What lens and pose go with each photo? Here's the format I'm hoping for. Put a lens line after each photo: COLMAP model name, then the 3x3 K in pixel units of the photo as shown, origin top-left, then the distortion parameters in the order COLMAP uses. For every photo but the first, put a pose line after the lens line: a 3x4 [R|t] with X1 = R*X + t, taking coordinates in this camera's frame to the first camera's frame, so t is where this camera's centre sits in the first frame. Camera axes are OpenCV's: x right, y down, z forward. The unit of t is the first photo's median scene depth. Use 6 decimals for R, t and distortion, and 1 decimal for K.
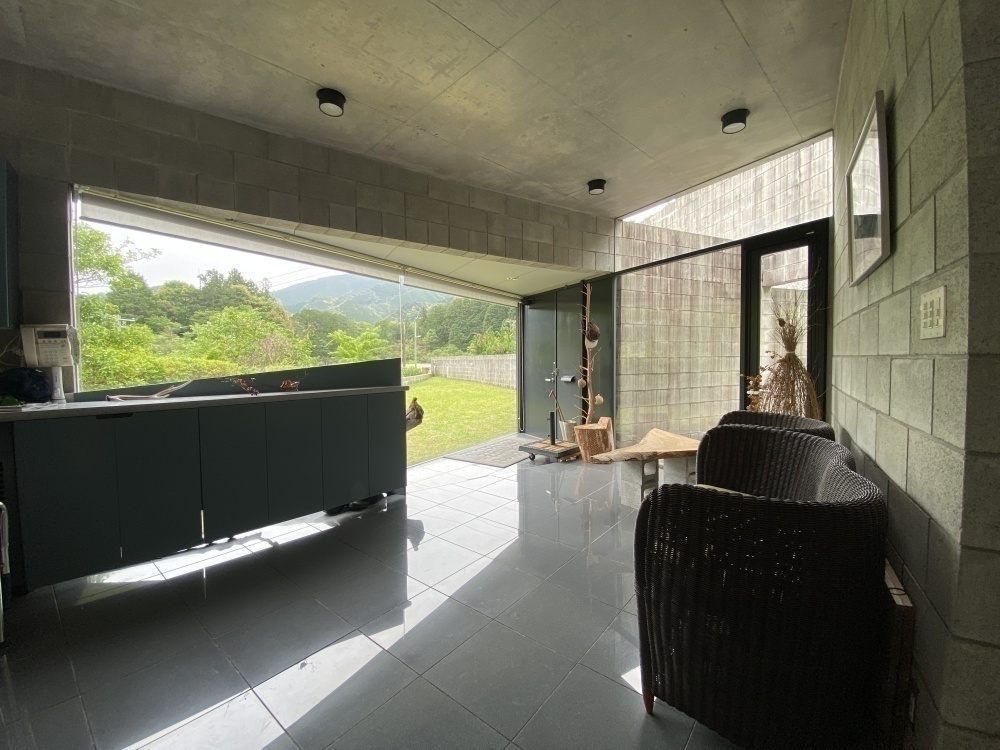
lens RADIAL K [[393.1, 0, 504.2], [0, 393.1, 364.8], [0, 0, 1]] dist [-0.015950, -0.000392]
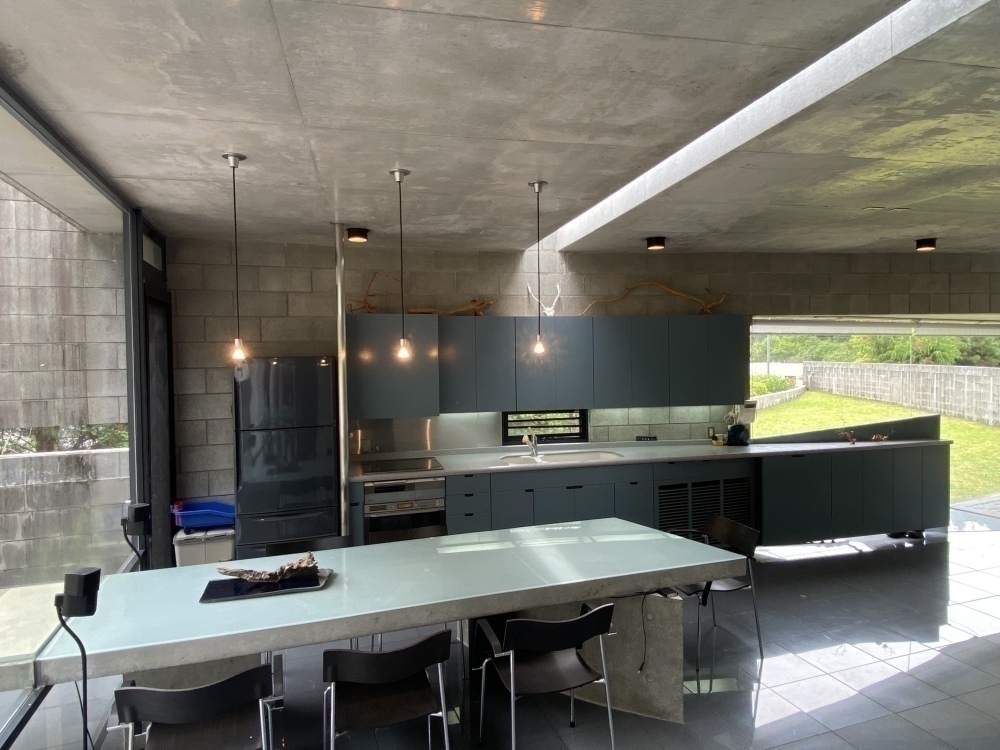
lens RADIAL K [[595.9, 0, 500.0], [0, 595.9, 375.0], [0, 0, 1]] dist [0.002654, -0.026859]
pose [[0.832549, 0.013192, -0.553794, -0.436713], [0.001671, 0.999652, 0.026325, -0.210537], [0.553948, -0.022842, 0.832238, -1.339456]]
